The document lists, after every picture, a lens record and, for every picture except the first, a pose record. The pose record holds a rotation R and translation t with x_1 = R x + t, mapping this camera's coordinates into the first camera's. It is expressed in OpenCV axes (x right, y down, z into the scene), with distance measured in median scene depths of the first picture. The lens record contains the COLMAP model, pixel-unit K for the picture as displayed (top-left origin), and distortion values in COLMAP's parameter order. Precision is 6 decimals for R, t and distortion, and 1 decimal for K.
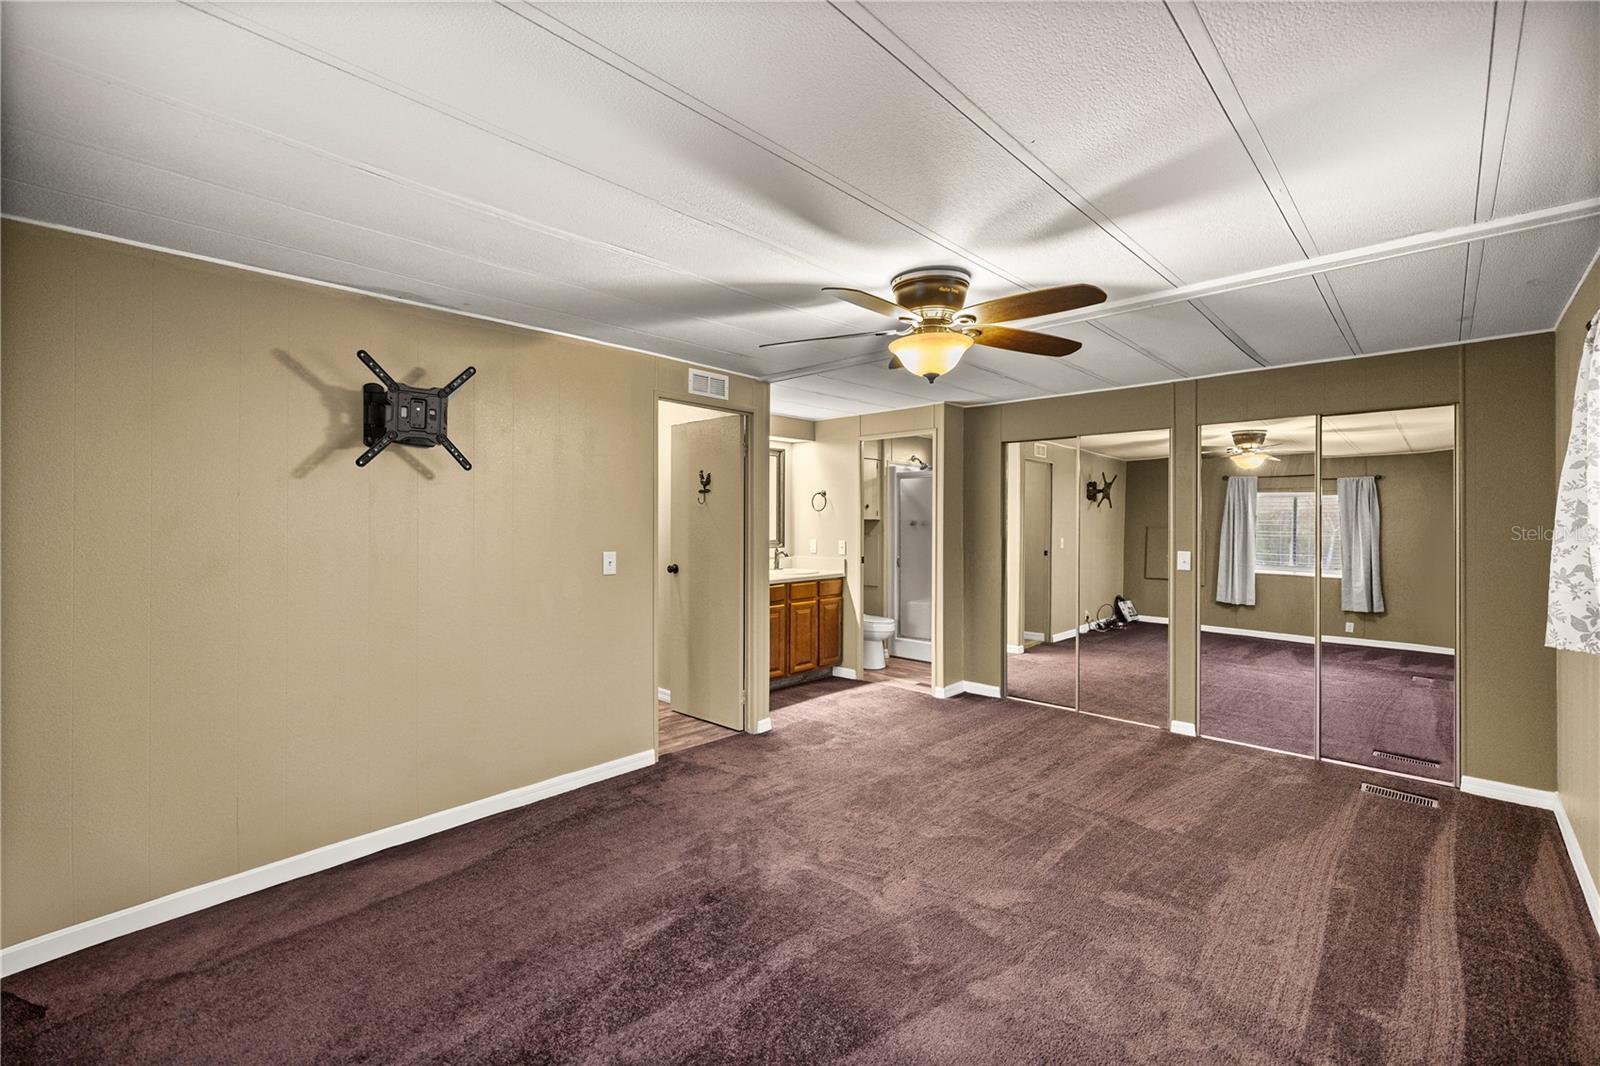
lens RADIAL K [[677.9, 0, 800.0], [0, 677.9, 526.1], [0, 0, 1]] dist [-0.002551, -0.000082]
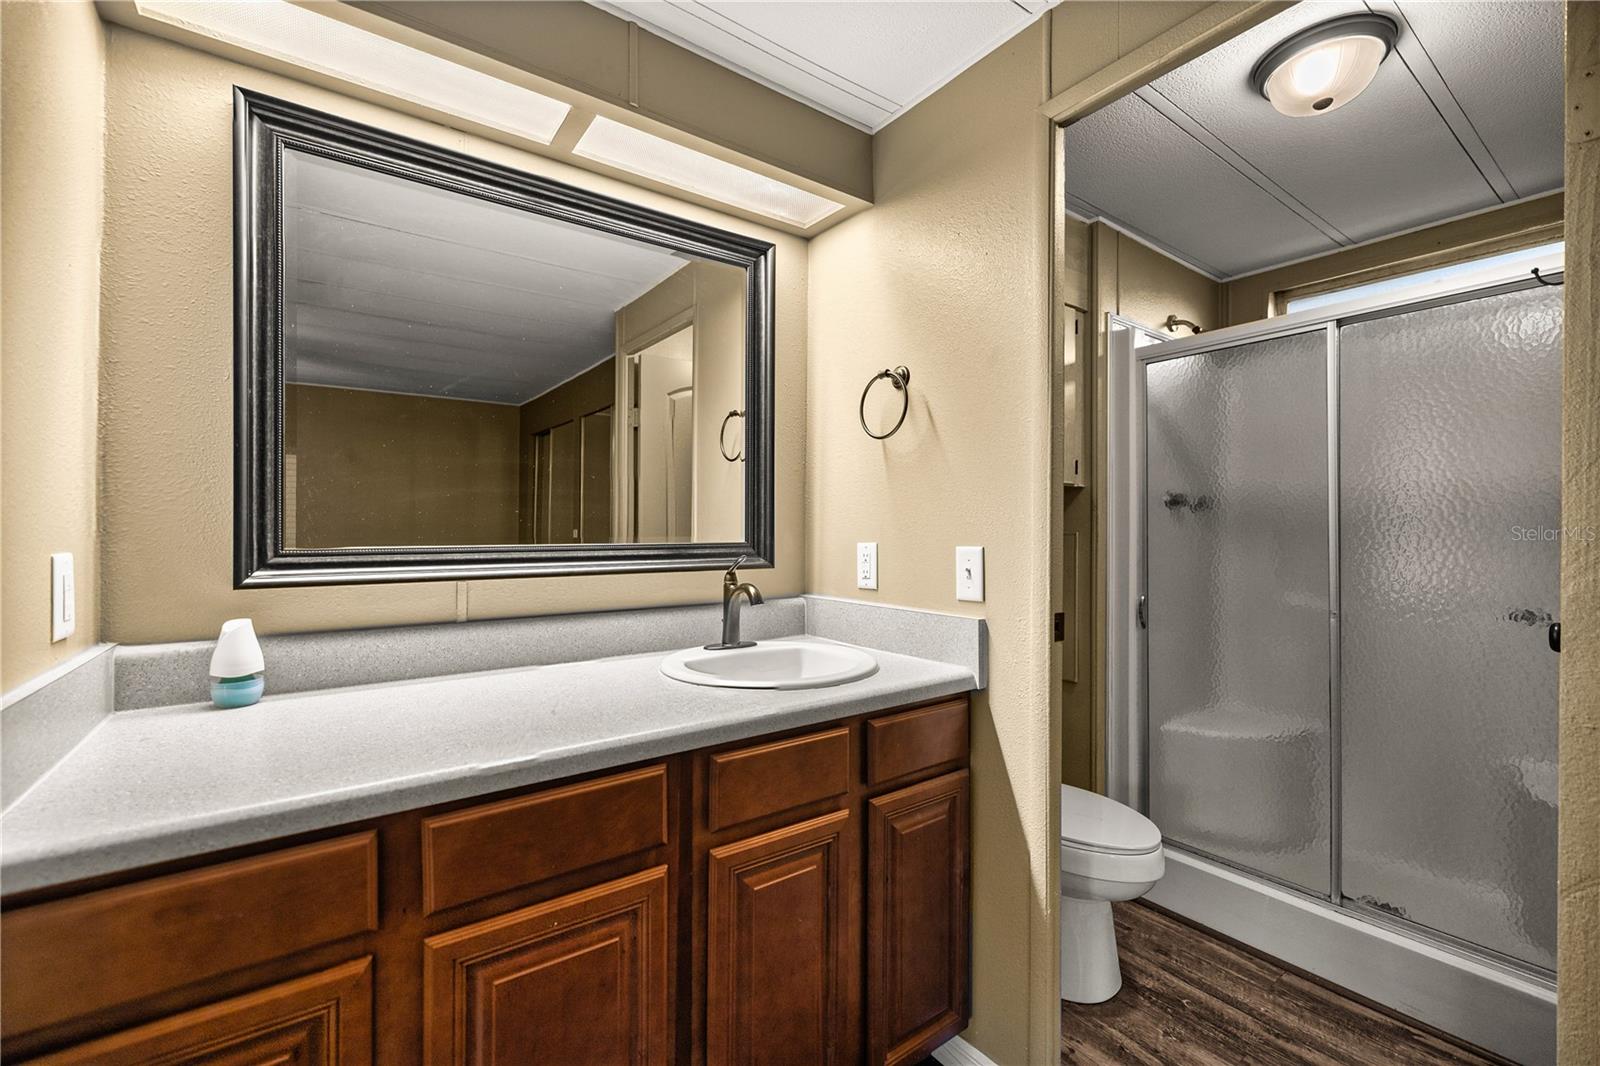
lens RADIAL K [[677.9, 0, 804.1], [0, 677.9, 531.2], [0, 0, 1]] dist [-0.002551, -0.000082]
pose [[0.984666, -0.000122, -0.174452, 0.044455], [-0.001746, 0.999943, -0.010558, 0.018540], [0.174443, 0.010701, 0.984609, 0.724143]]
